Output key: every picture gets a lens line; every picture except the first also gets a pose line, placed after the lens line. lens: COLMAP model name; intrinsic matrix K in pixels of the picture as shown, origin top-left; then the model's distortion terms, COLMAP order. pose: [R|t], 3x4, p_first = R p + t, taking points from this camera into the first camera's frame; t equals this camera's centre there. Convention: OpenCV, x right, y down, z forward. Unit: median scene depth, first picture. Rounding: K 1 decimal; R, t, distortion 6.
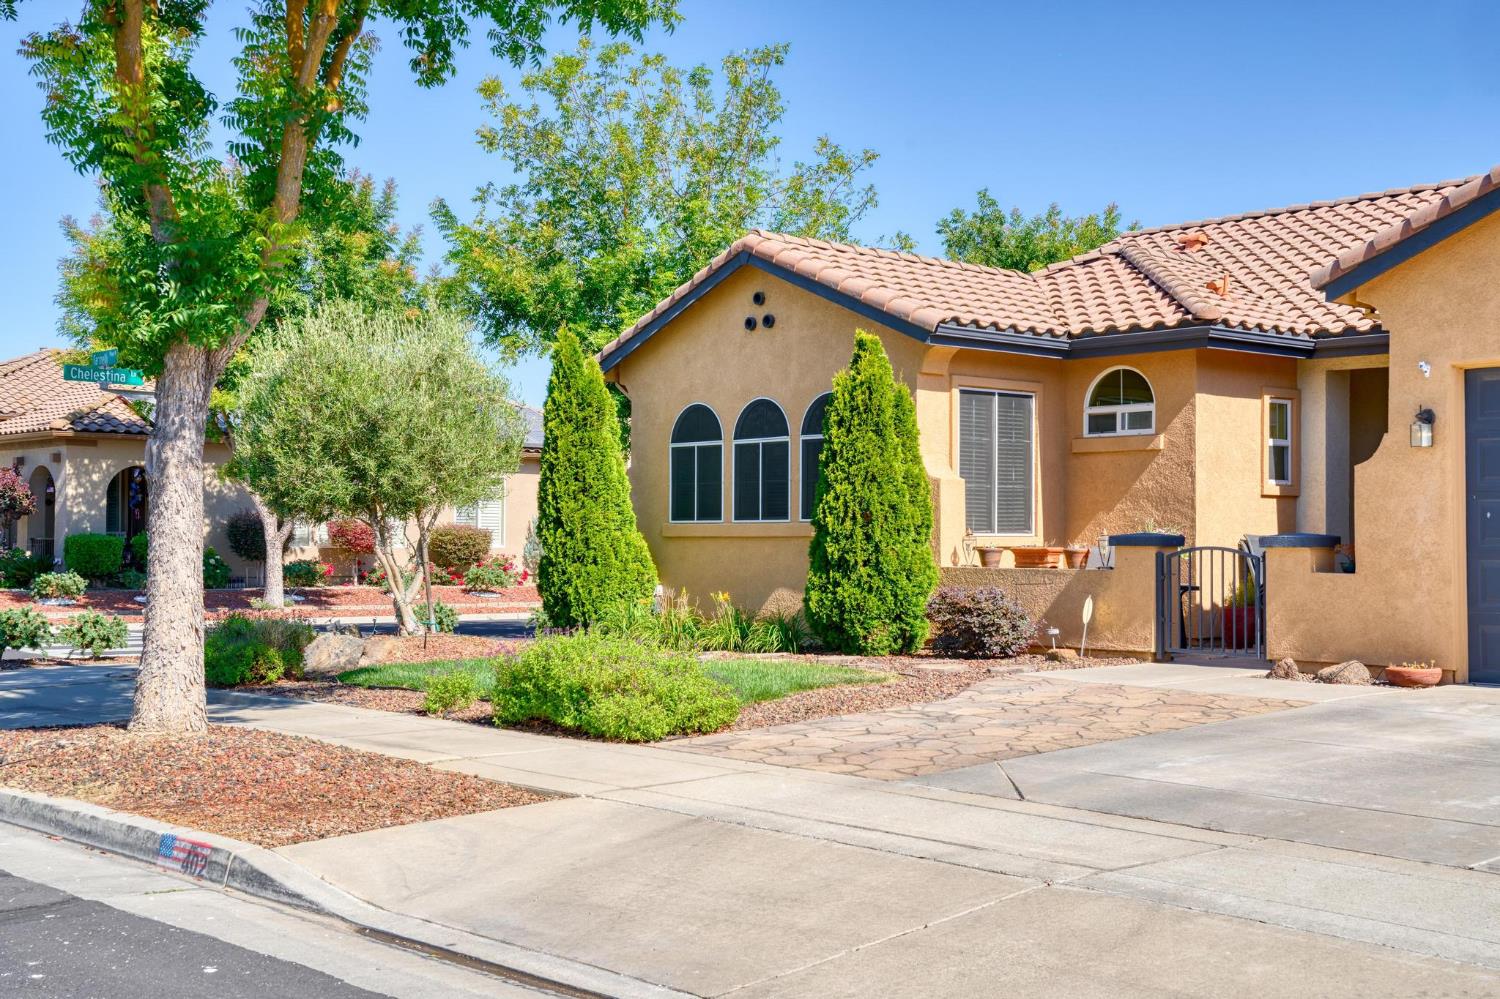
lens RADIAL K [[1780.8, 0, 753.3], [0, 1780.8, 501.7], [0, 0, 1]] dist [0.137276, 0.000000]
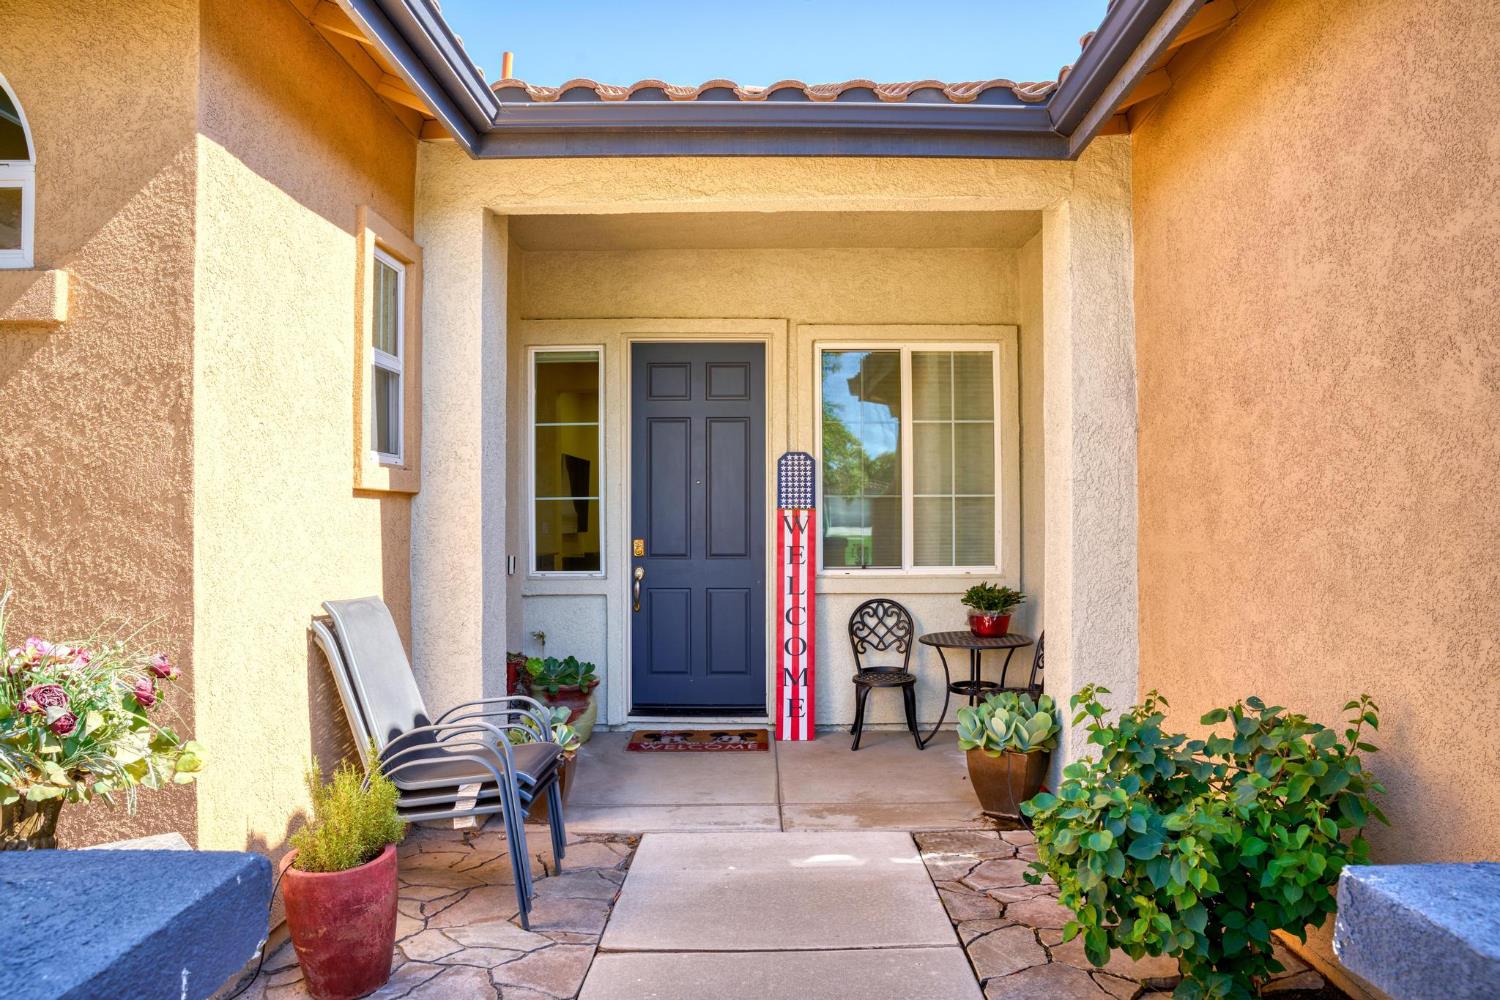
lens RADIAL K [[1100.3, 0, 752.0], [0, 1100.3, 499.2], [0, 0, 1]] dist [-0.011590, 0.000248]
pose [[0.707907, 0.010776, 0.706224, 0.185815], [-0.013604, 0.999906, -0.001620, -0.002578], [-0.706175, -0.008461, 0.707987, 0.811478]]
